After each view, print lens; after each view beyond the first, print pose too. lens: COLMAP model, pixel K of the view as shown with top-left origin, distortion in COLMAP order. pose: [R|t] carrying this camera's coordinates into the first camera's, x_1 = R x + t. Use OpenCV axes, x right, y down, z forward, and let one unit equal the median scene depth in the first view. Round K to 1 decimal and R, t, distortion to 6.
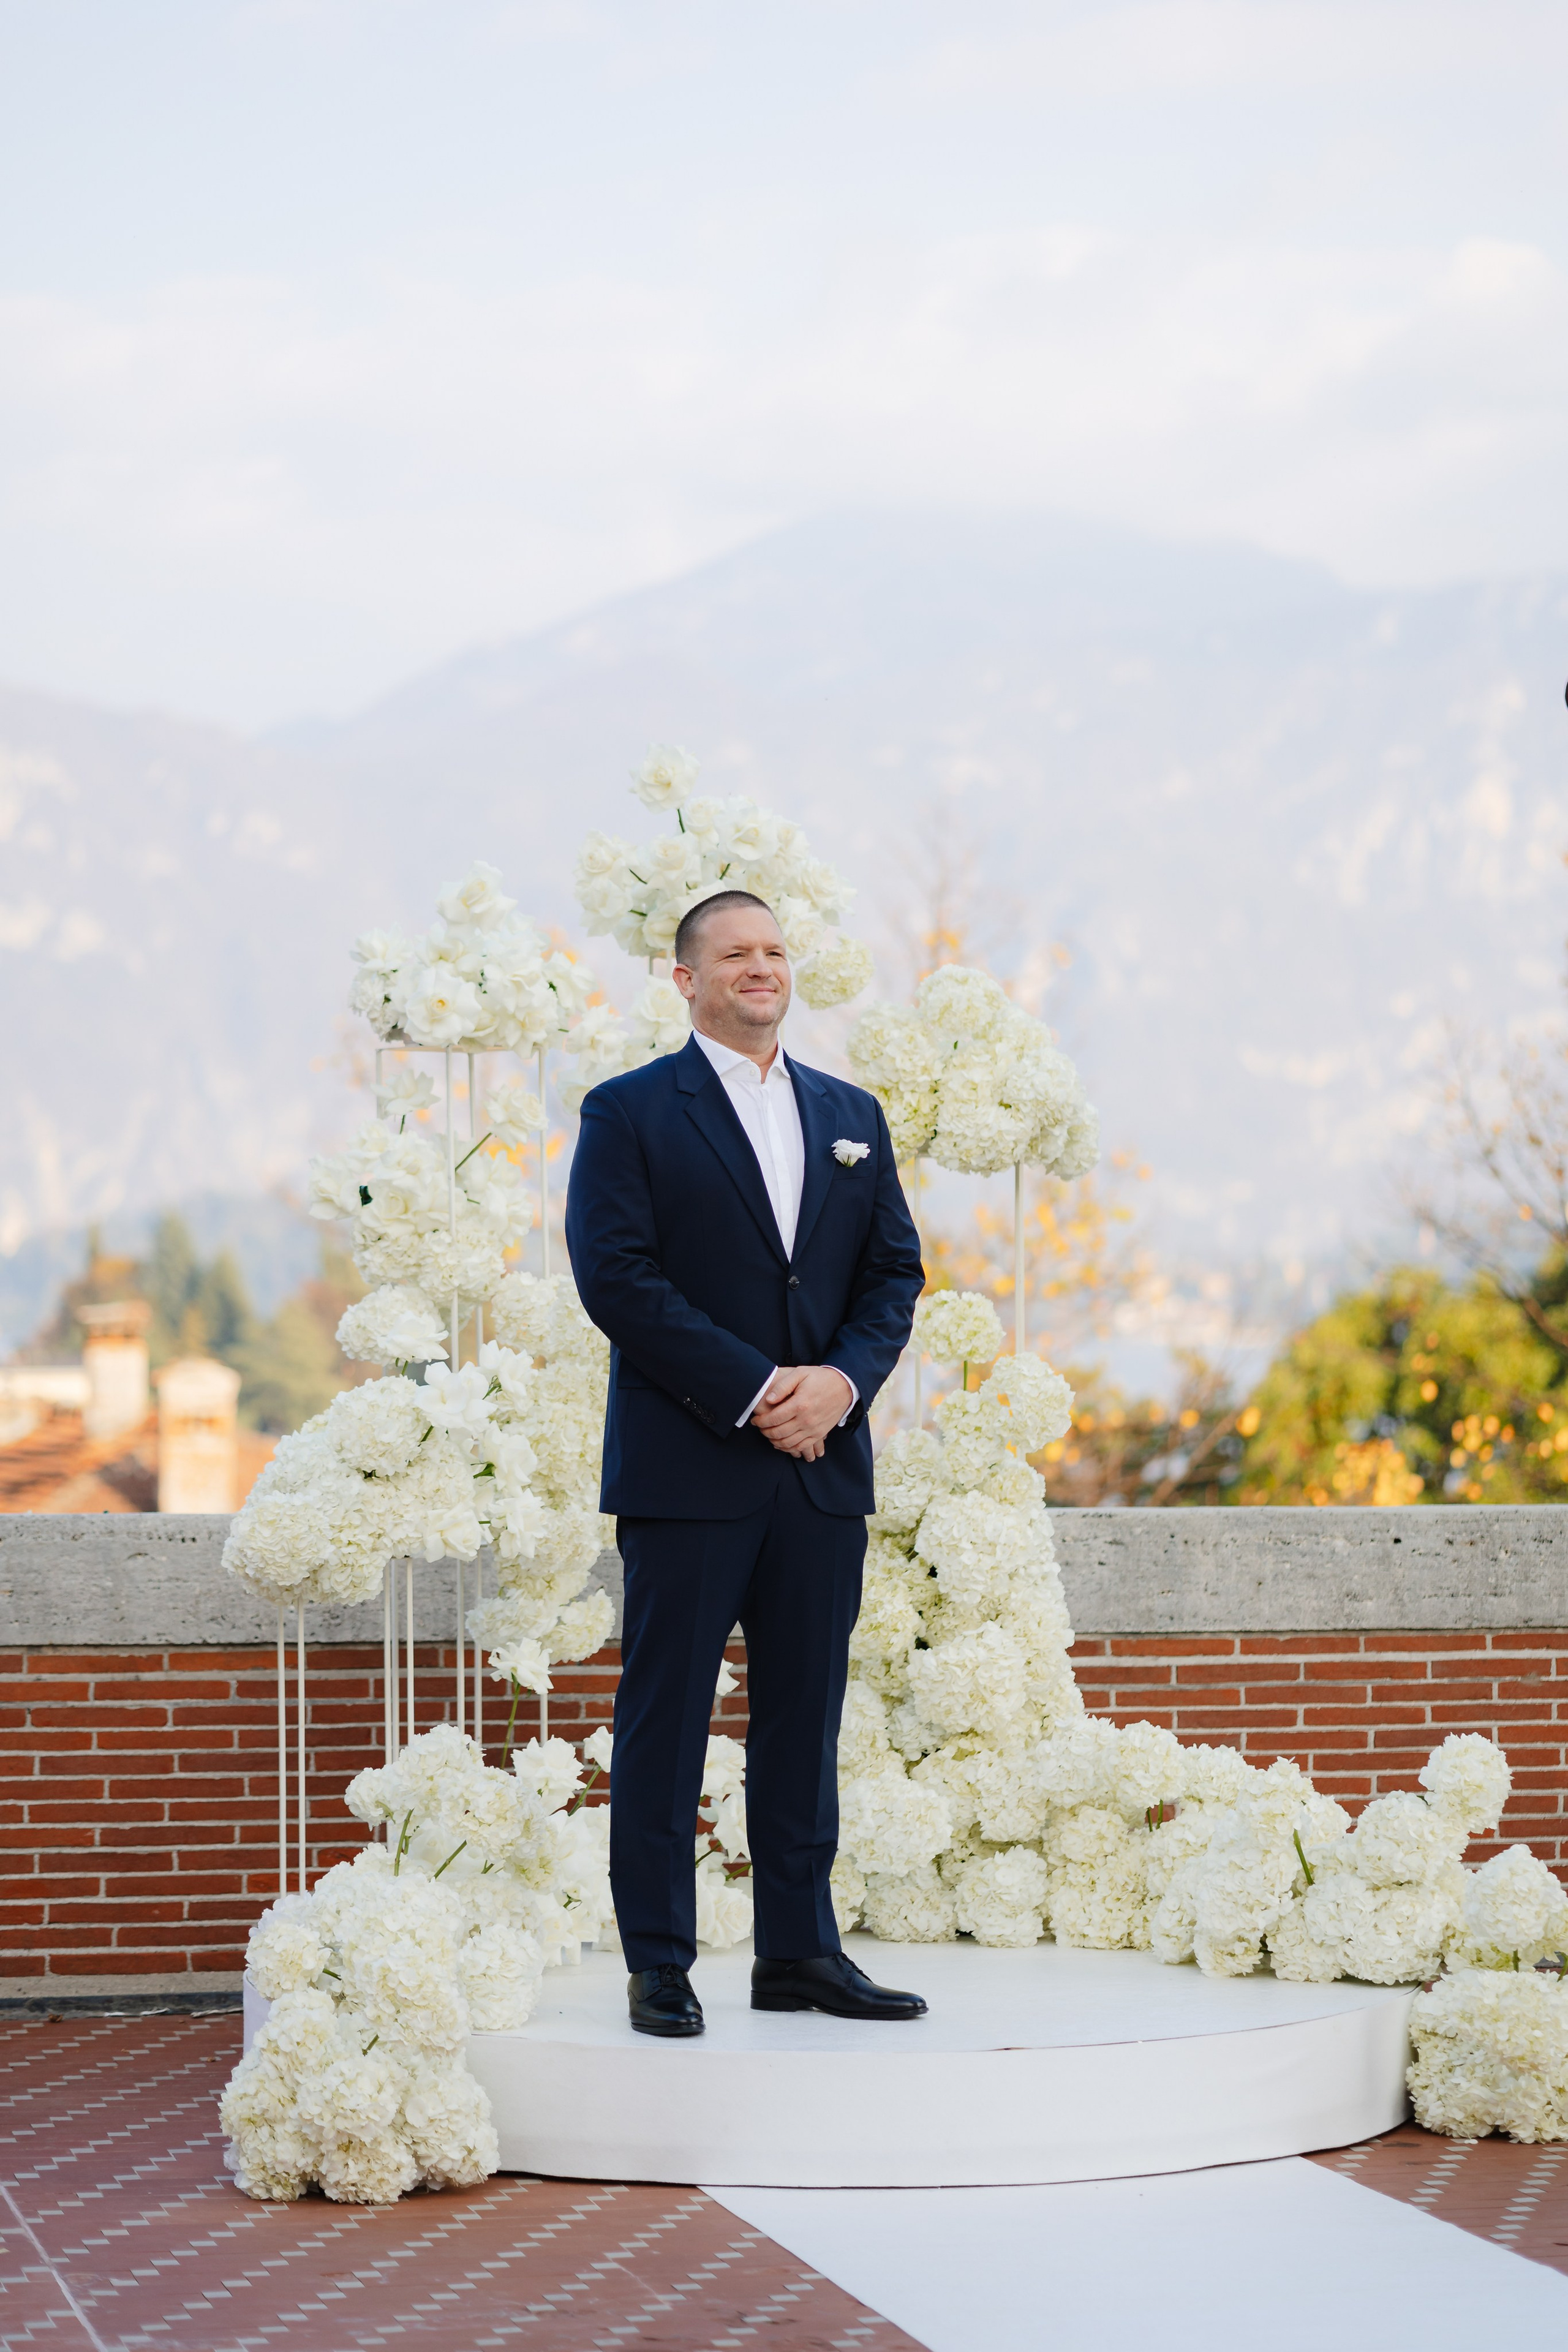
lens RADIAL K [[6121.8, 0, 747.0], [0, 6121.8, 1253.6], [0, 0, 1]] dist [-0.021014, 0.344646]
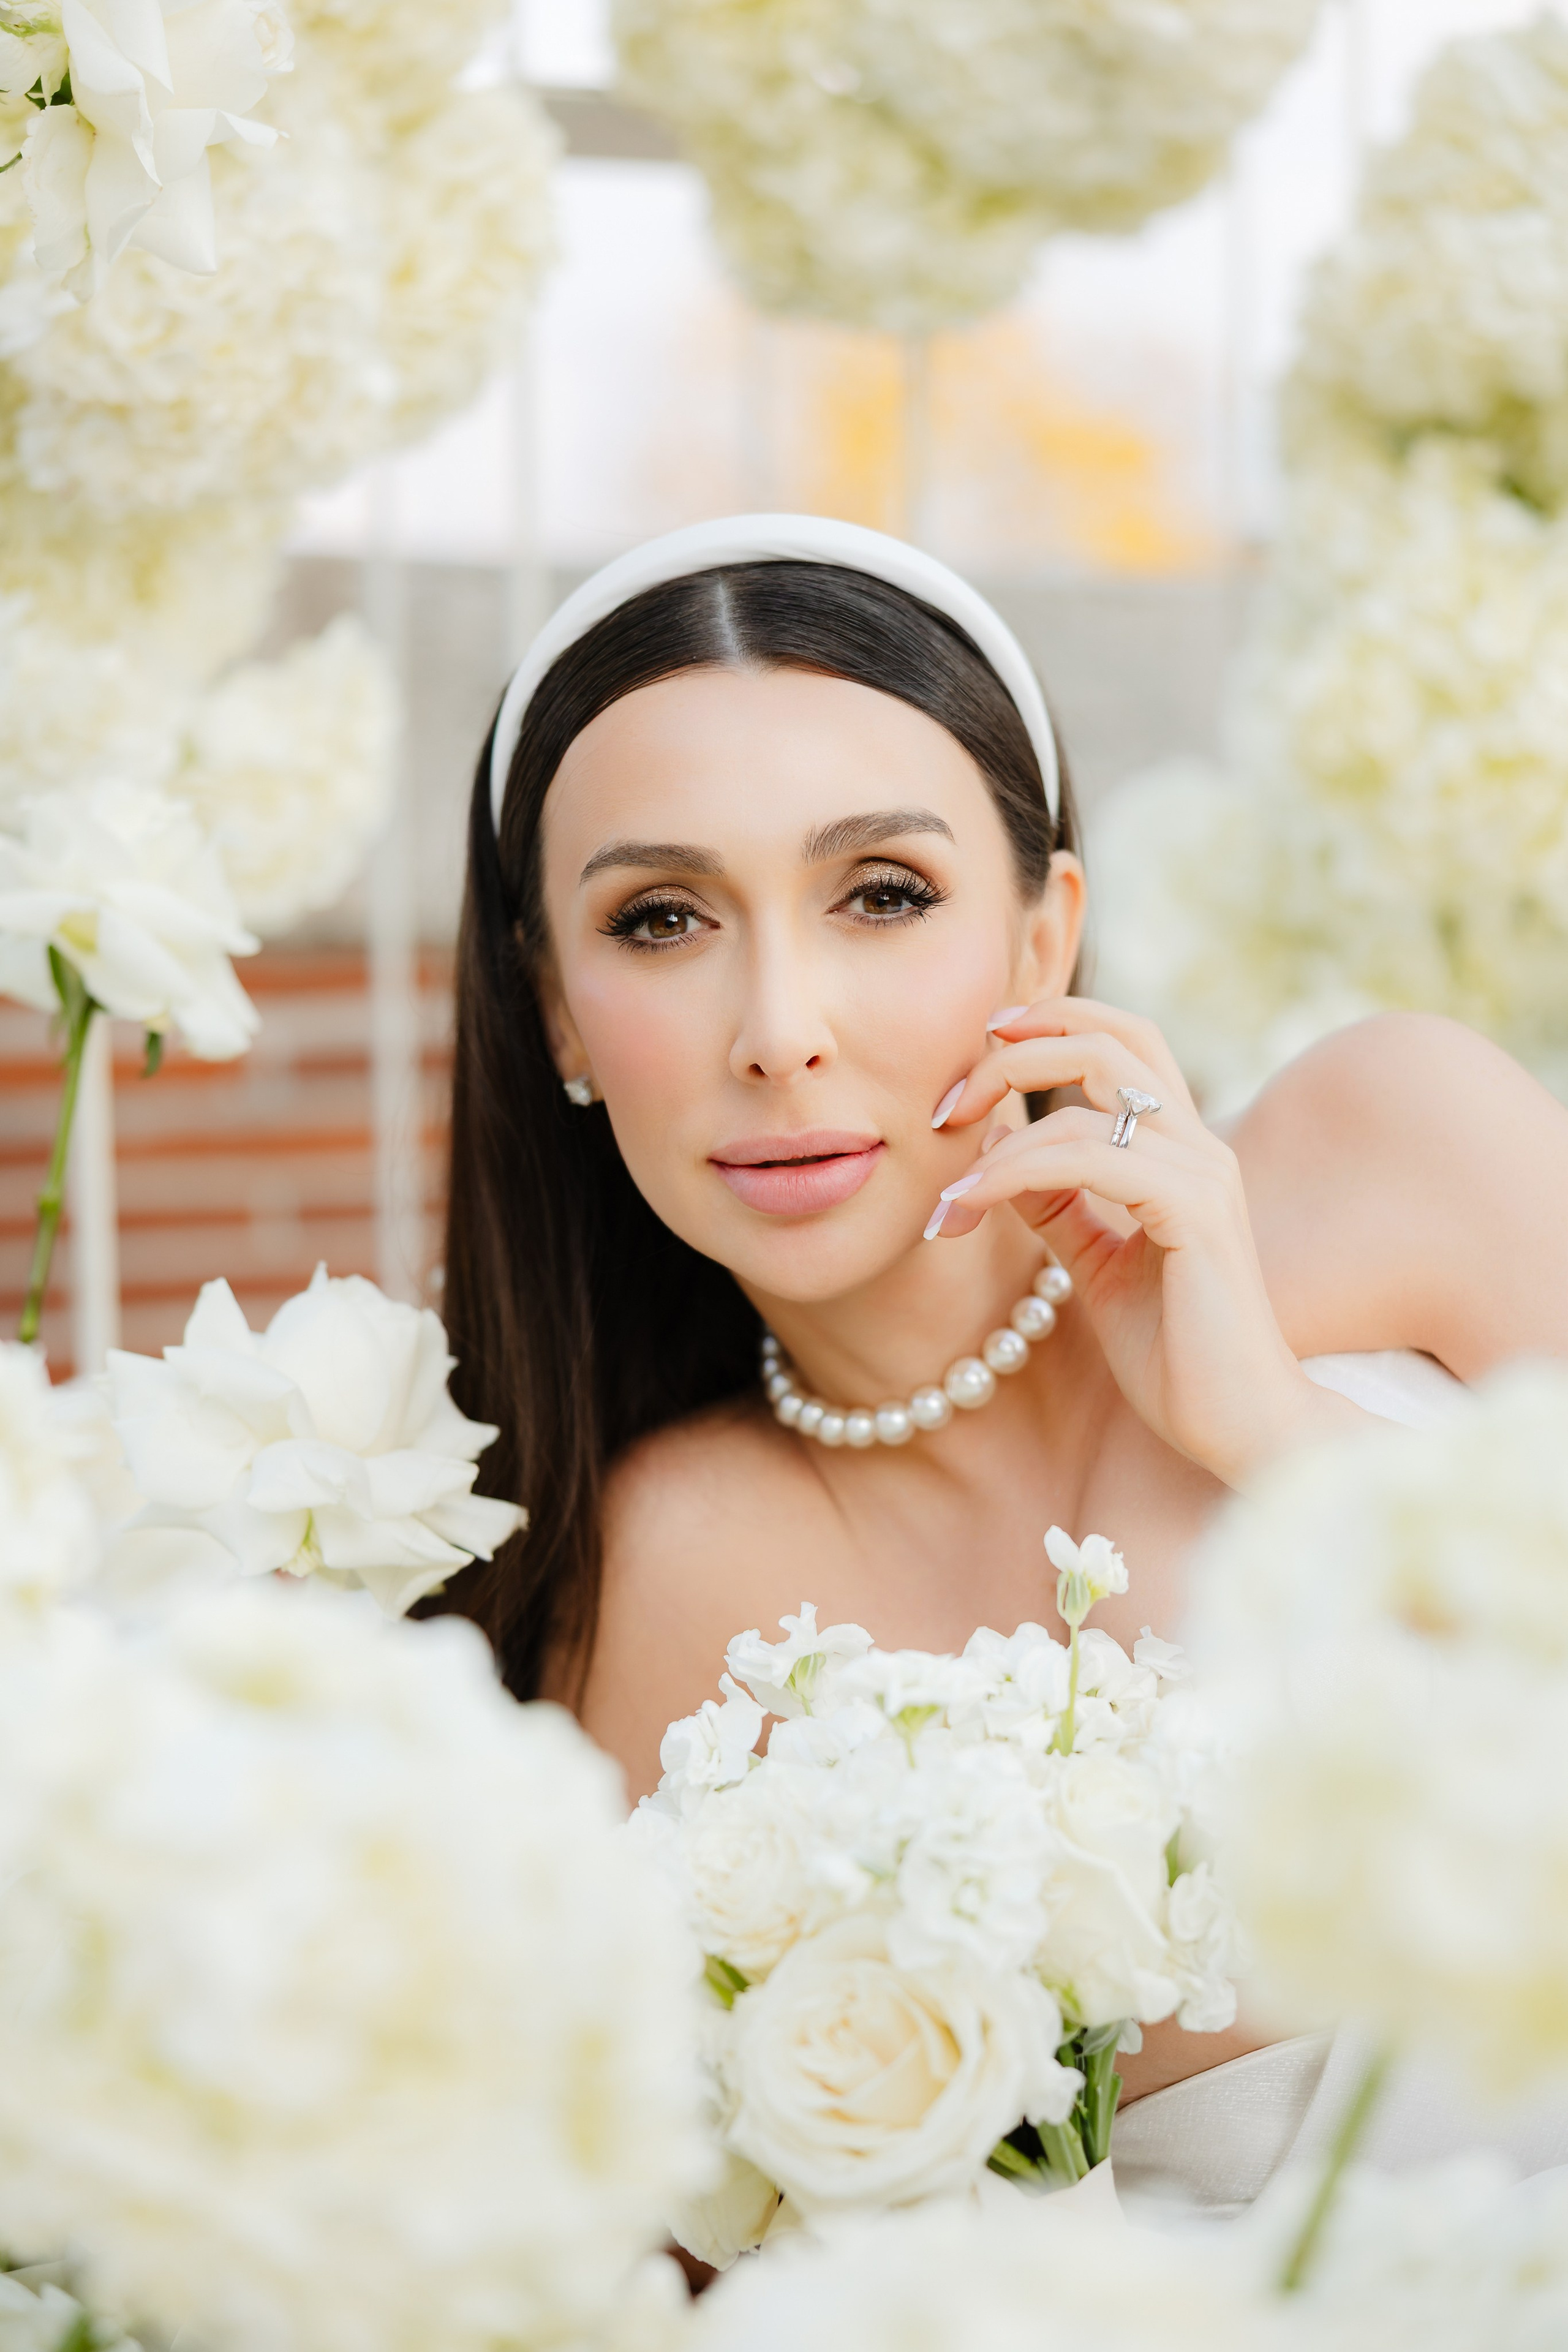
lens RADIAL K [[4281.3, 0, 784.0], [0, 4281.3, 1176.0], [0, 0, 1]] dist [-0.015207, -0.101053]
pose [[0.971251, -0.029886, 0.236176, -0.046562], [0.012643, 0.997164, 0.074187, 0.063768], [-0.237723, -0.069069, 0.968874, 0.837005]]
